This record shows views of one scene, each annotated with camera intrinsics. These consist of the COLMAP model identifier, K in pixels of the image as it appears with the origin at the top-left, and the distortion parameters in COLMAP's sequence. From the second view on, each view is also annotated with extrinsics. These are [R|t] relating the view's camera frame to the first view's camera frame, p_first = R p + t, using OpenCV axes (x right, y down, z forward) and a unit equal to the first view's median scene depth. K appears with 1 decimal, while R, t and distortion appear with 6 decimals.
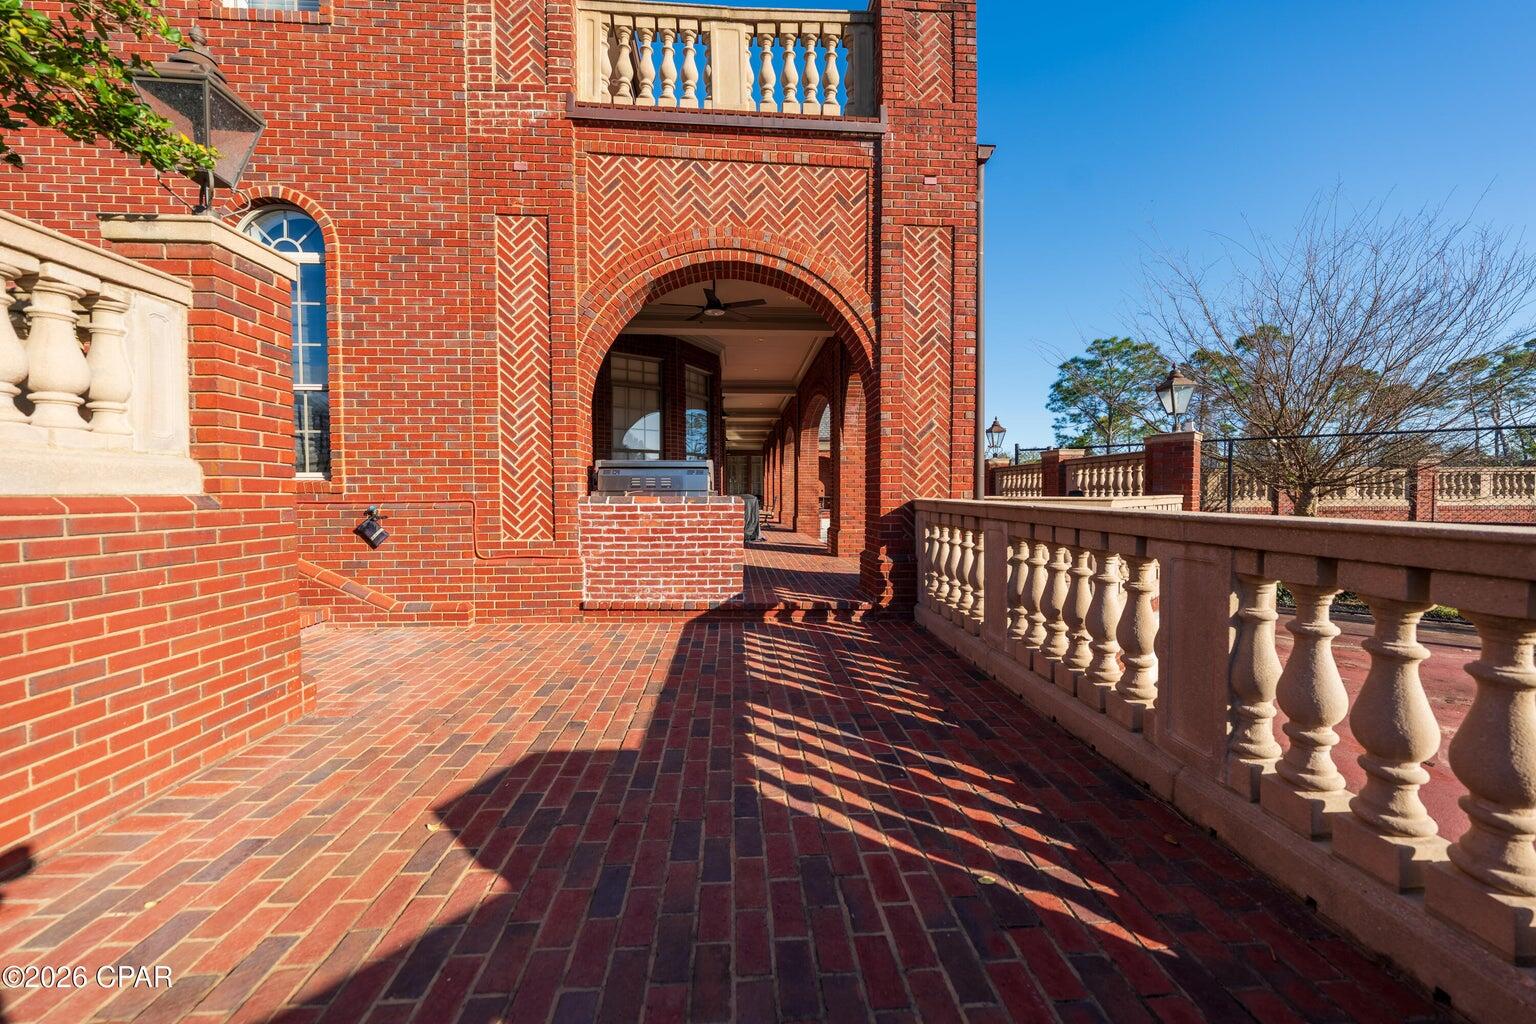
lens RADIAL K [[550.0, 0, 767.9], [0, 550.0, 506.6], [0, 0, 1]] dist [-0.003292, 0.000416]
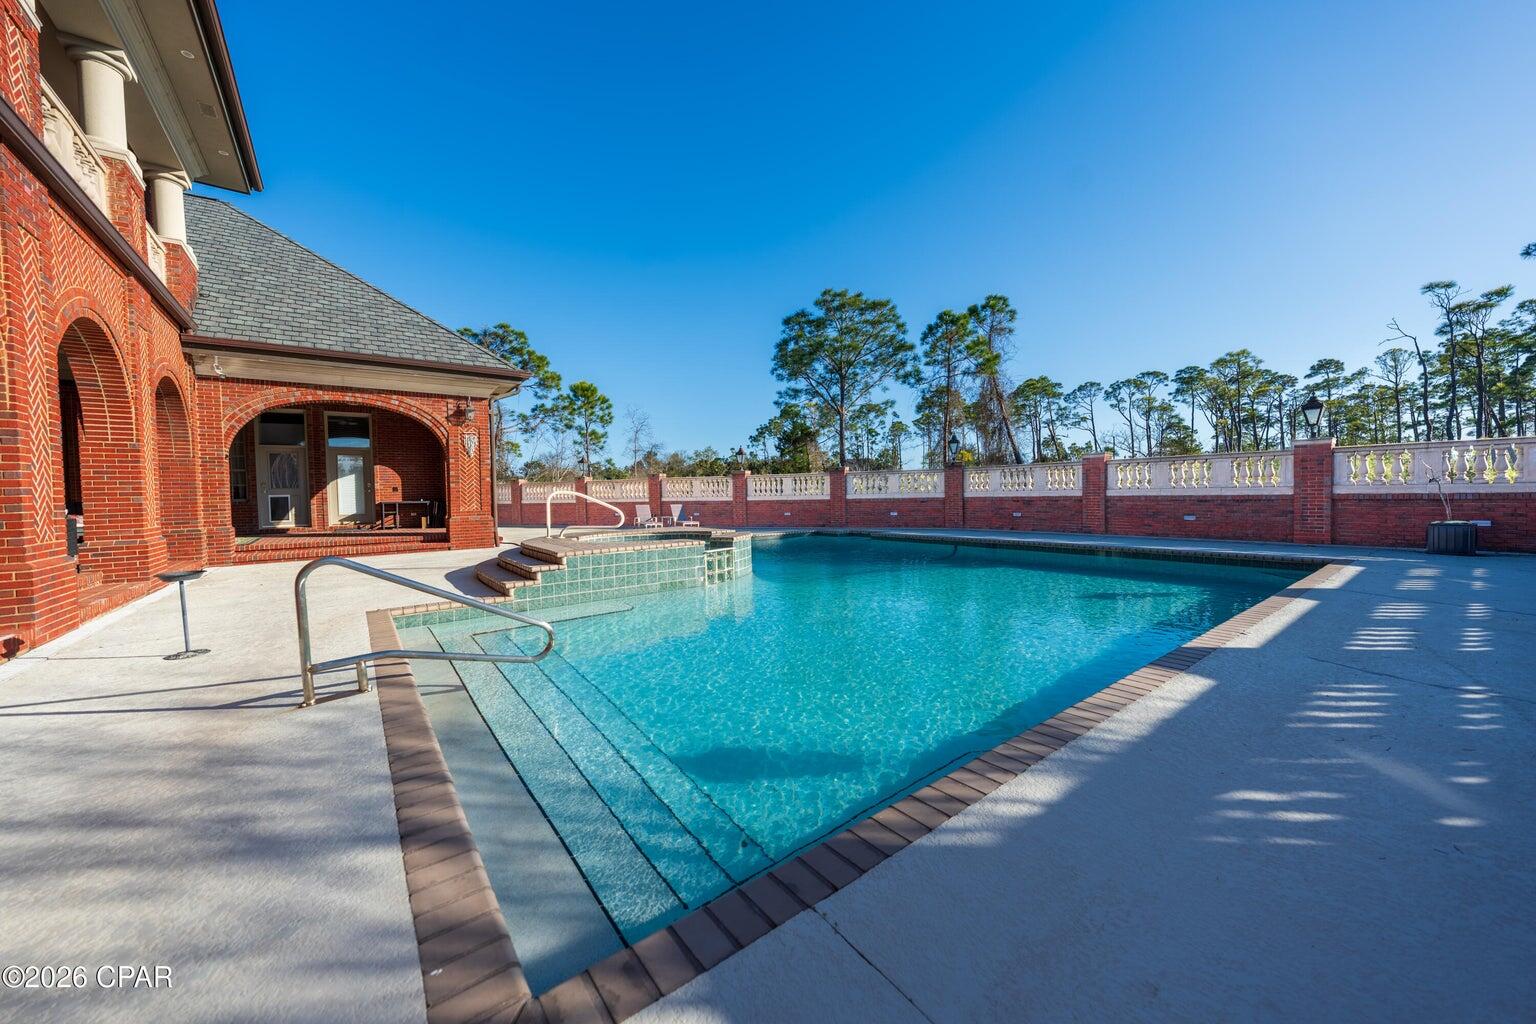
lens RADIAL K [[550.0, 0, 771.6], [0, 550.0, 511.1], [0, 0, 1]] dist [-0.003292, 0.000416]
pose [[0.831416, -0.032230, 0.554715, 0.095570], [0.029153, 0.999472, 0.014376, -0.007830], [-0.554885, 0.004220, 0.831916, 0.392076]]
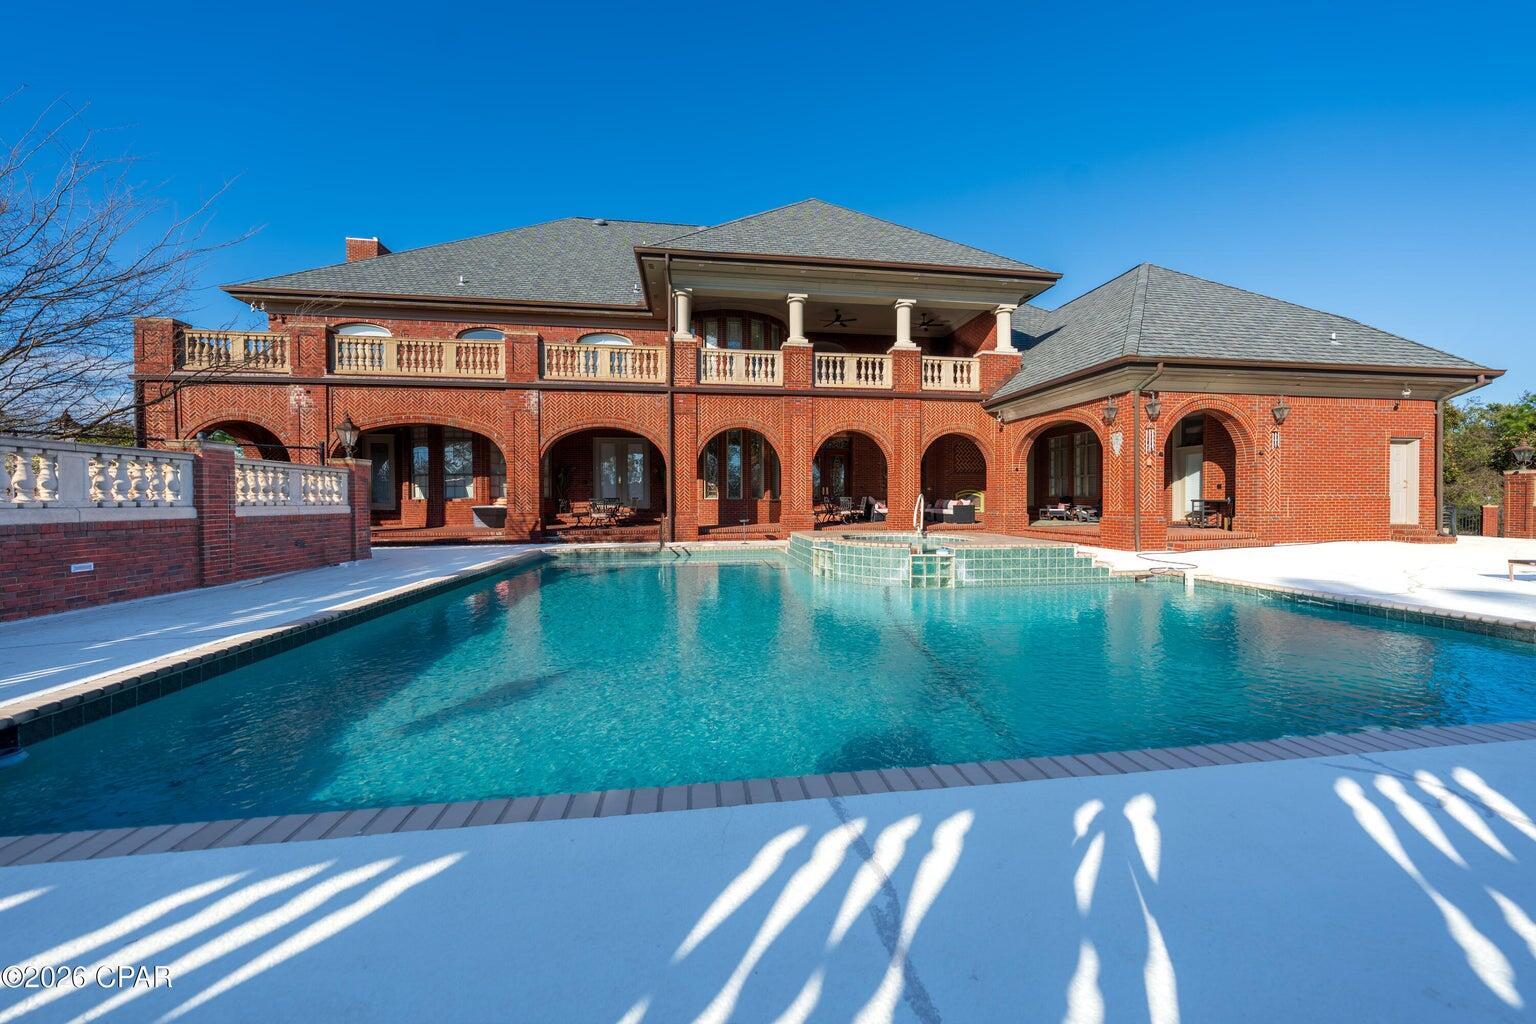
lens RADIAL K [[550.0, 0, 771.6], [0, 550.0, 503.8], [0, 0, 1]] dist [-0.003292, 0.000416]
pose [[0.071576, 0.012236, -0.997360, 0.627249], [-0.019690, 0.999747, 0.010852, -0.014504], [0.997241, 0.018861, 0.071799, 0.625796]]
